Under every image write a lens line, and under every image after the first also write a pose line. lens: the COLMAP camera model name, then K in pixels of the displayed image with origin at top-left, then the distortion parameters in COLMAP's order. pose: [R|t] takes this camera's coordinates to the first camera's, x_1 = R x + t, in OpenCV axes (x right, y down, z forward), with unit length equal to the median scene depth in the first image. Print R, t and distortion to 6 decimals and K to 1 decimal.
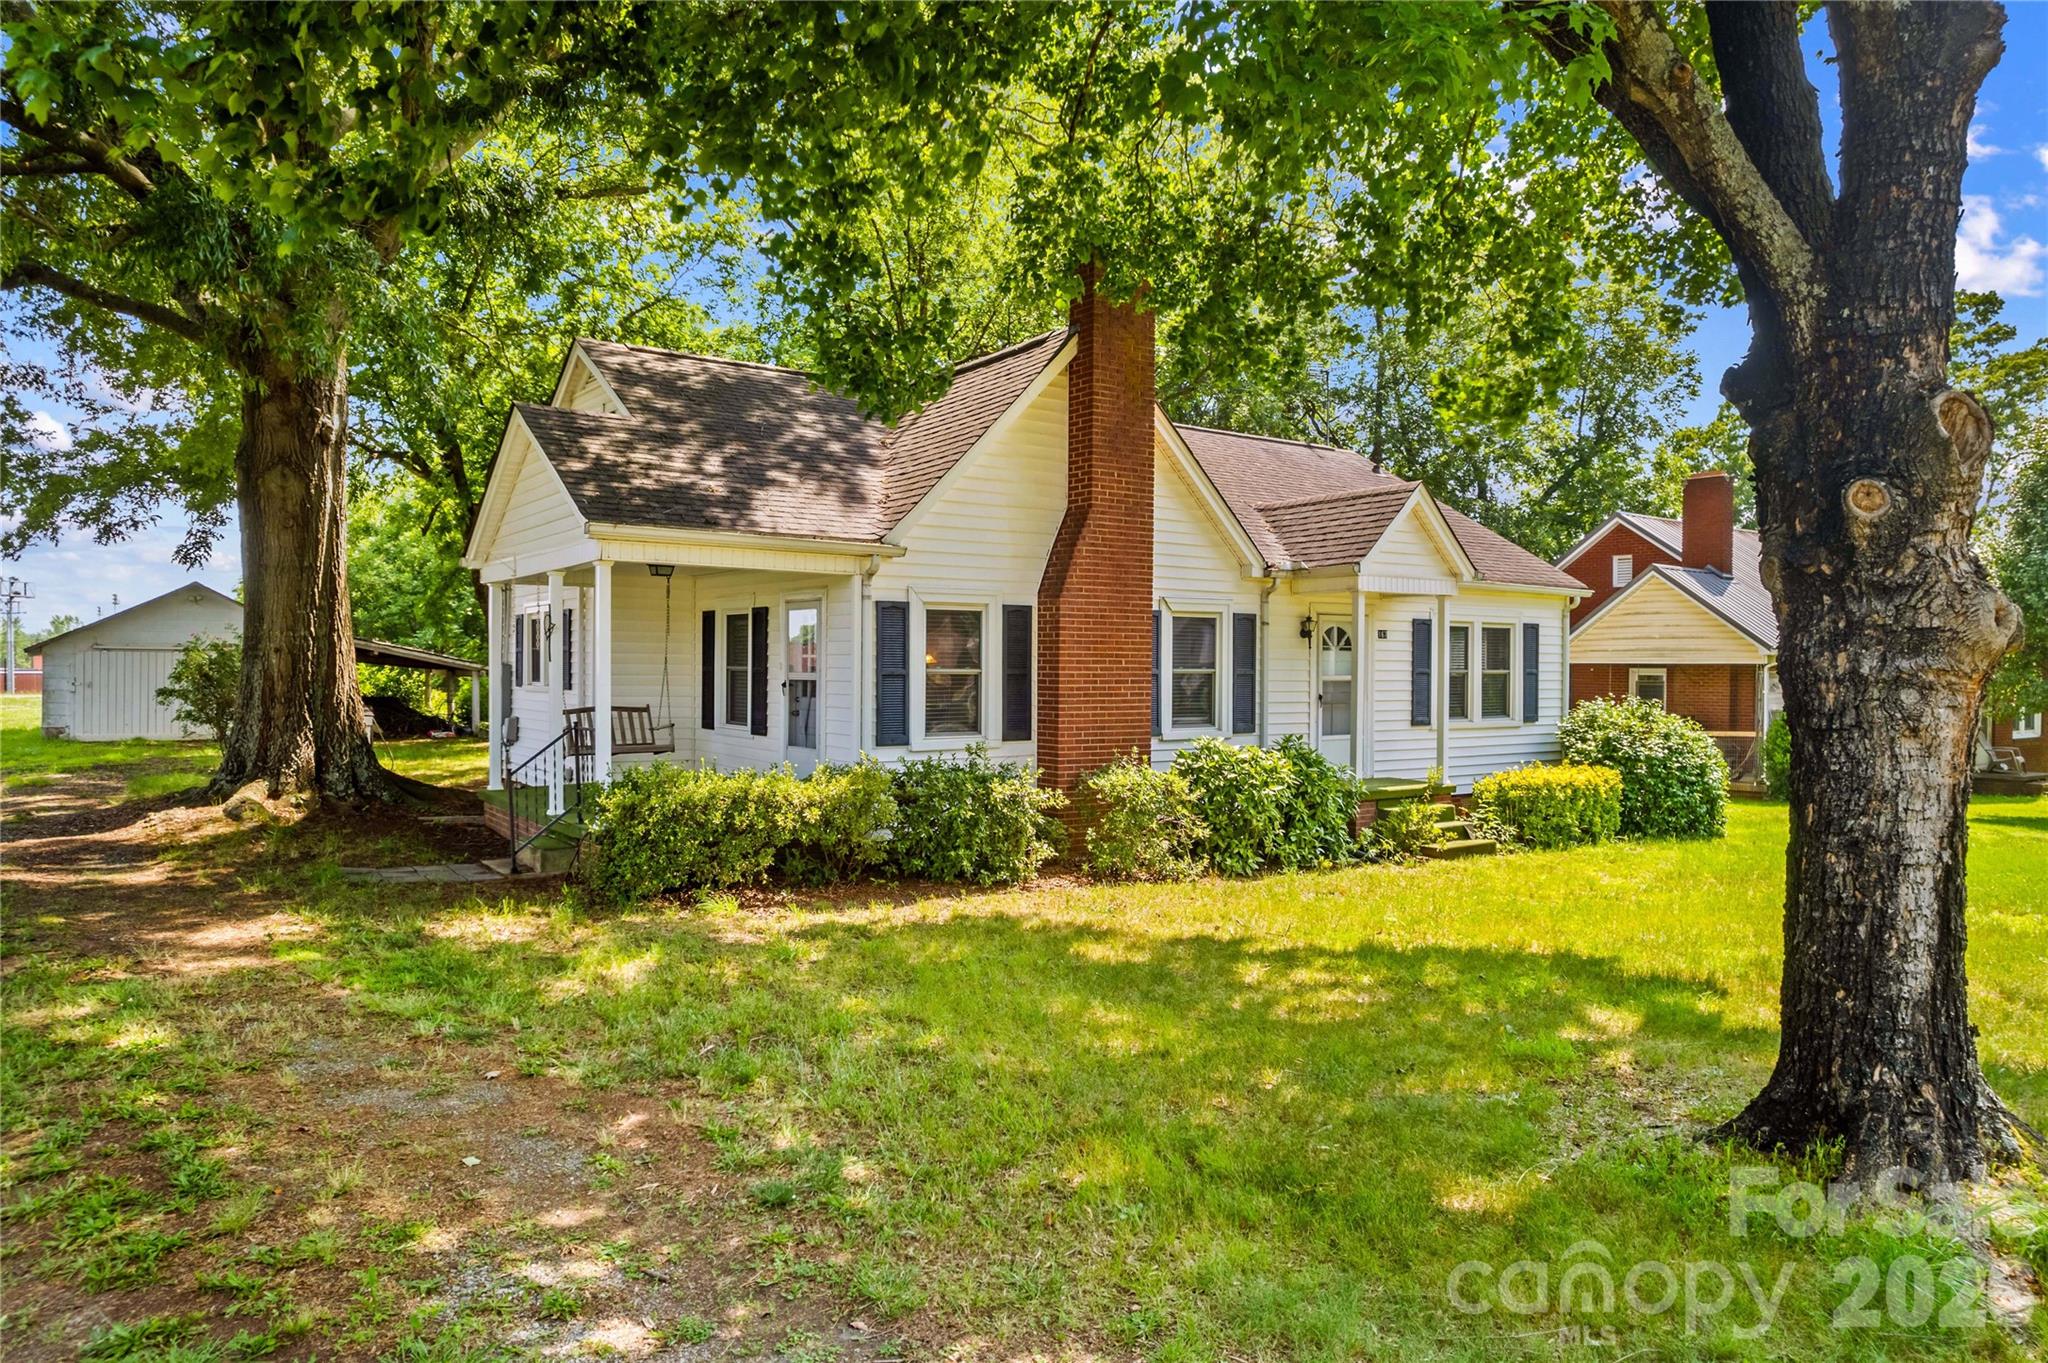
lens RADIAL K [[1334.1, 0, 1023.1], [0, 1334.1, 700.2], [0, 0, 1]] dist [-0.056844, 0.058495]
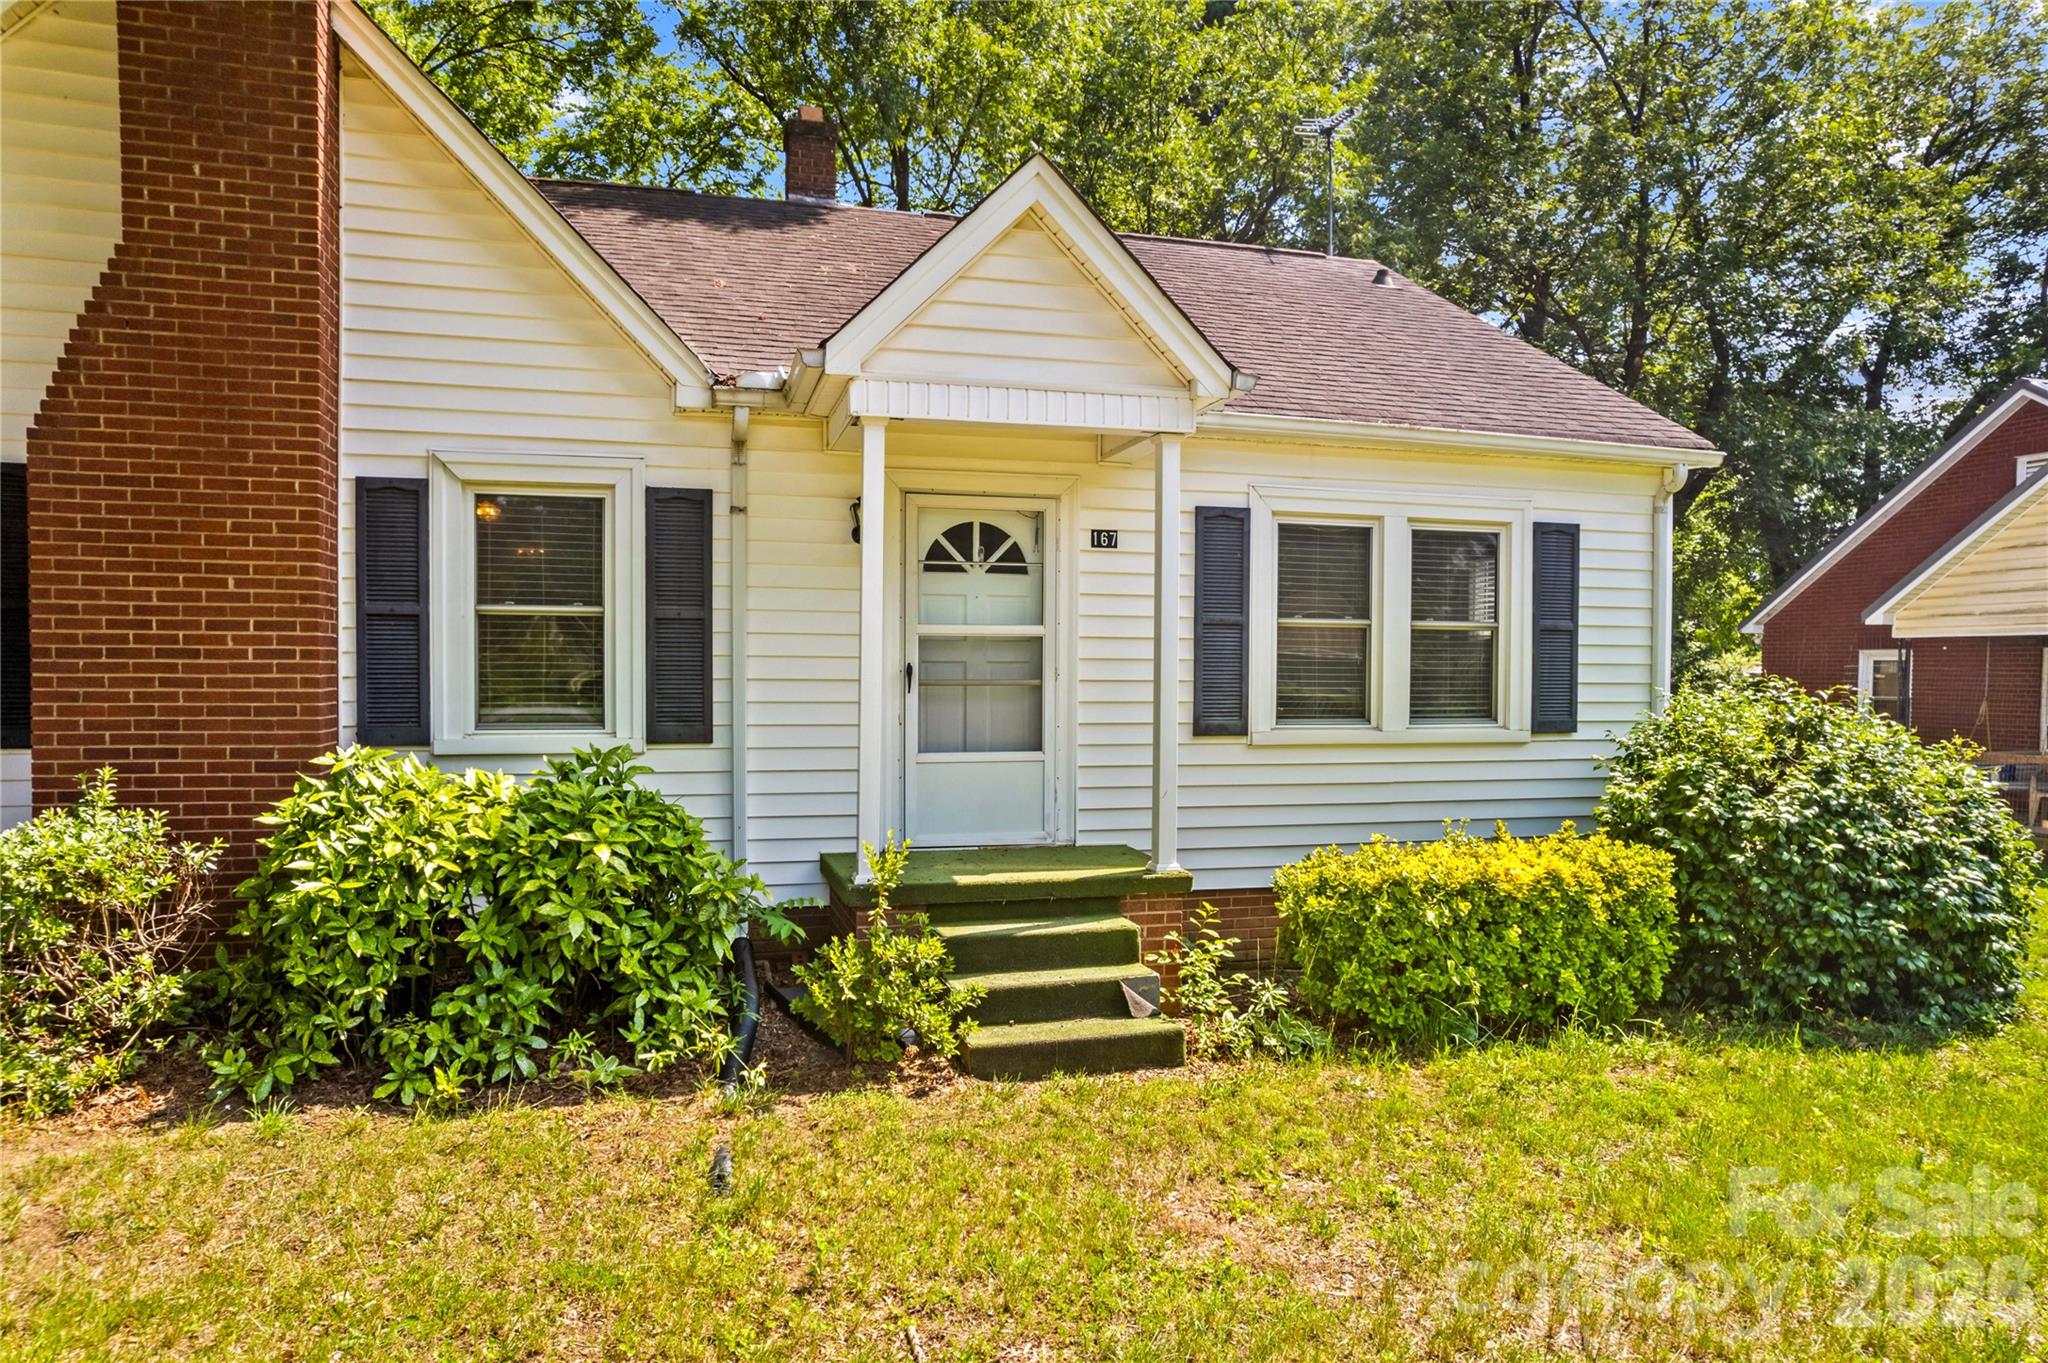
lens RADIAL K [[1334.1, 0, 1023.1], [0, 1334.1, 700.2], [0, 0, 1]] dist [-0.056844, 0.058495]
pose [[0.943953, 0.010950, -0.329899, 0.438387], [-0.011339, 0.999935, 0.000747, 0.007881], [0.329886, 0.003036, 0.944016, 0.602048]]
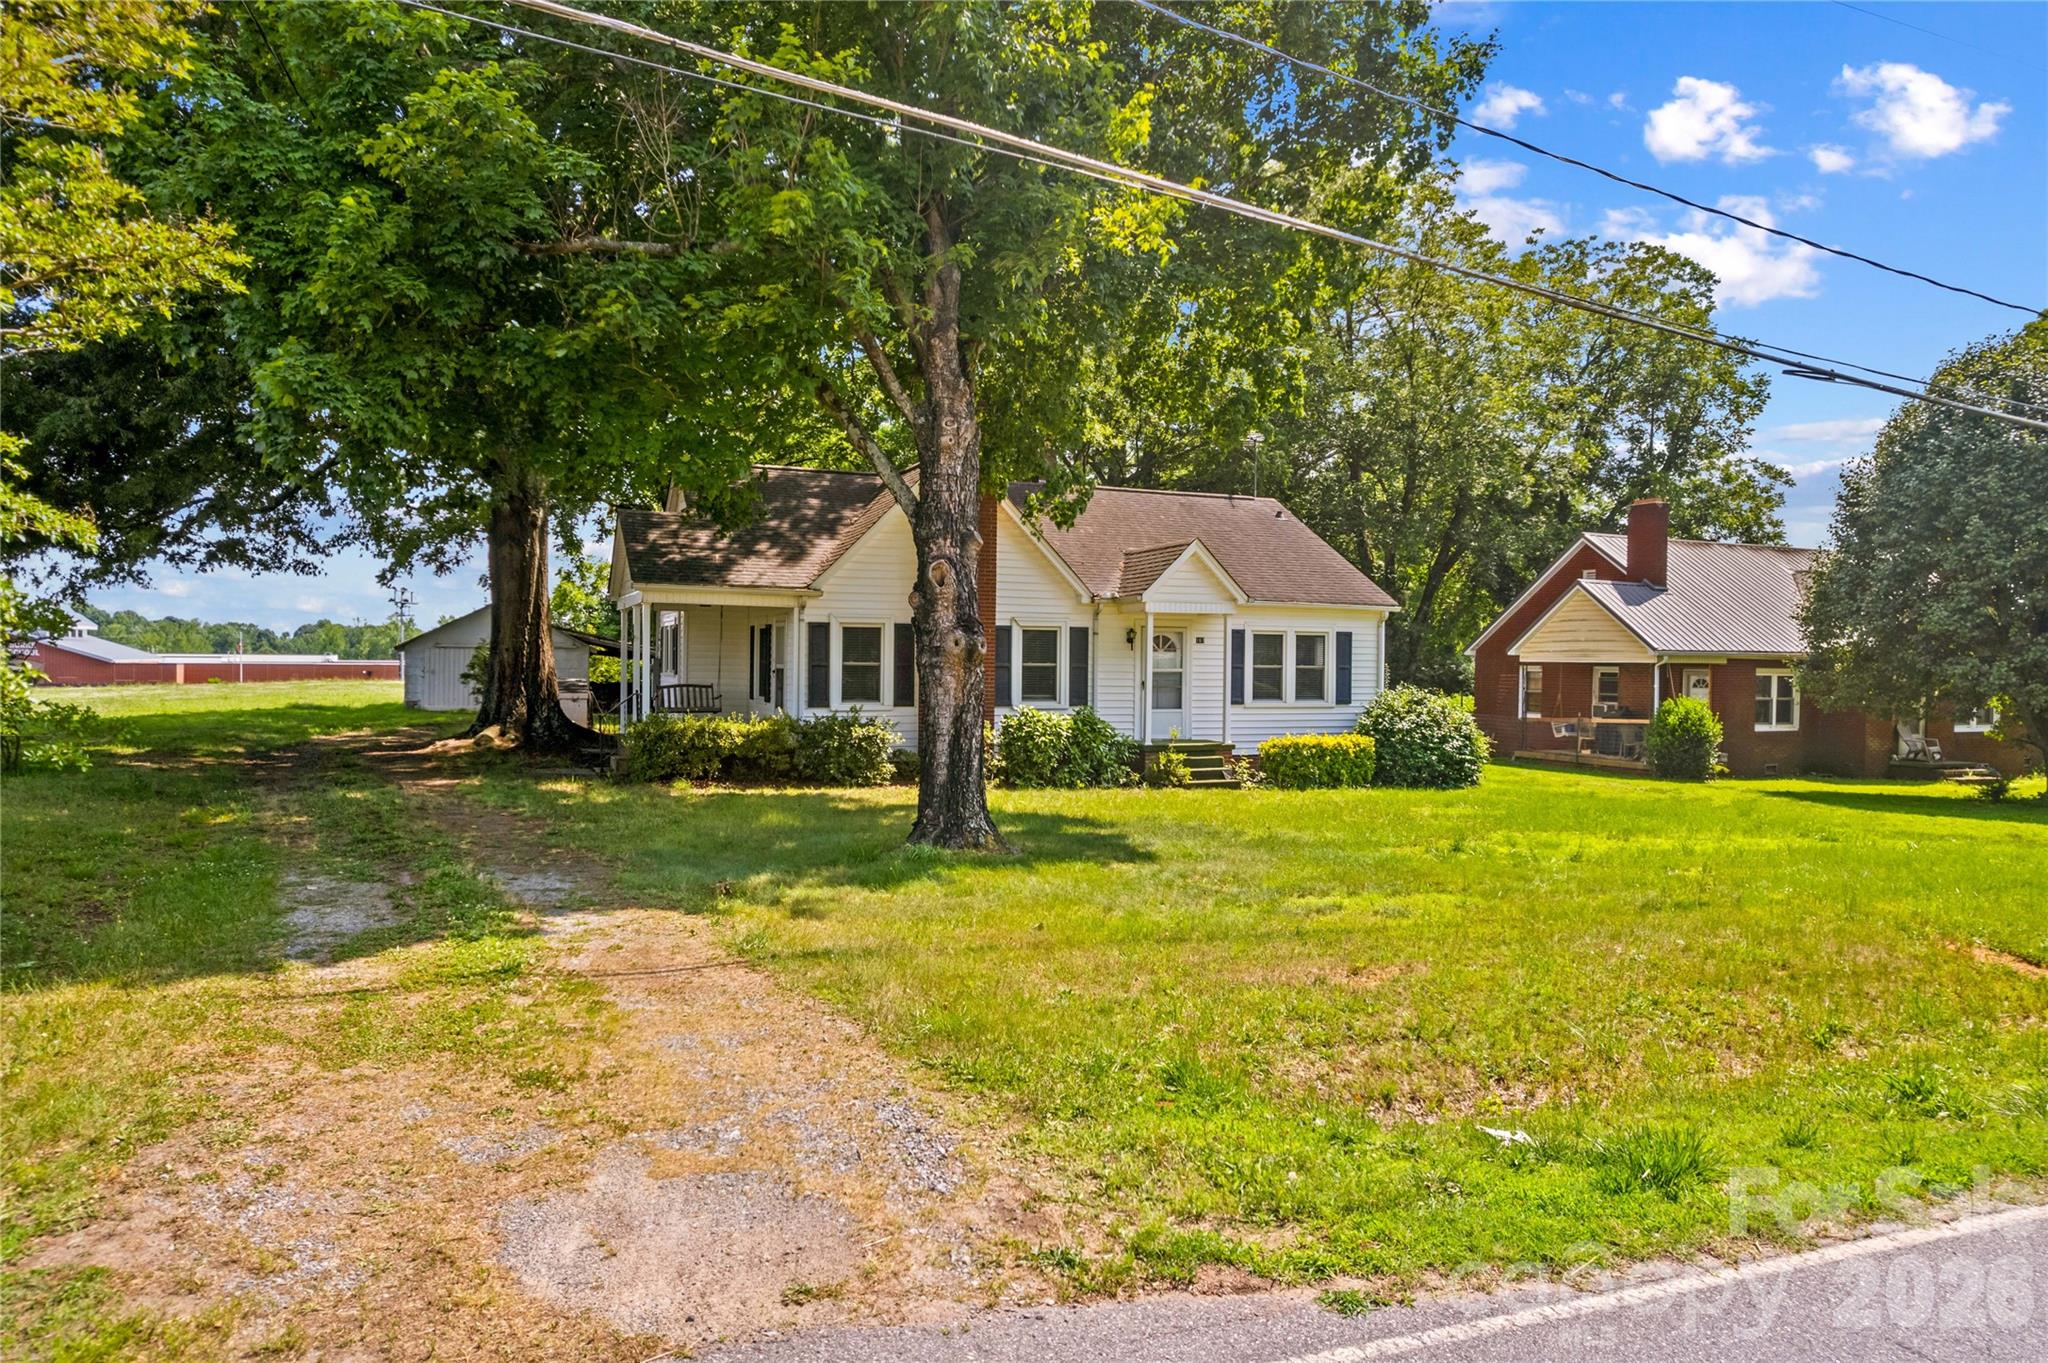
lens RADIAL K [[1335.8, 0, 1016.8], [0, 1335.8, 725.2], [0, 0, 1]] dist [-0.029424, 0.004268]
pose [[0.974069, 0.015354, -0.225728, 0.445257], [-0.010528, 0.999690, 0.022567, 0.013227], [0.226005, -0.019606, 0.973929, -0.504763]]
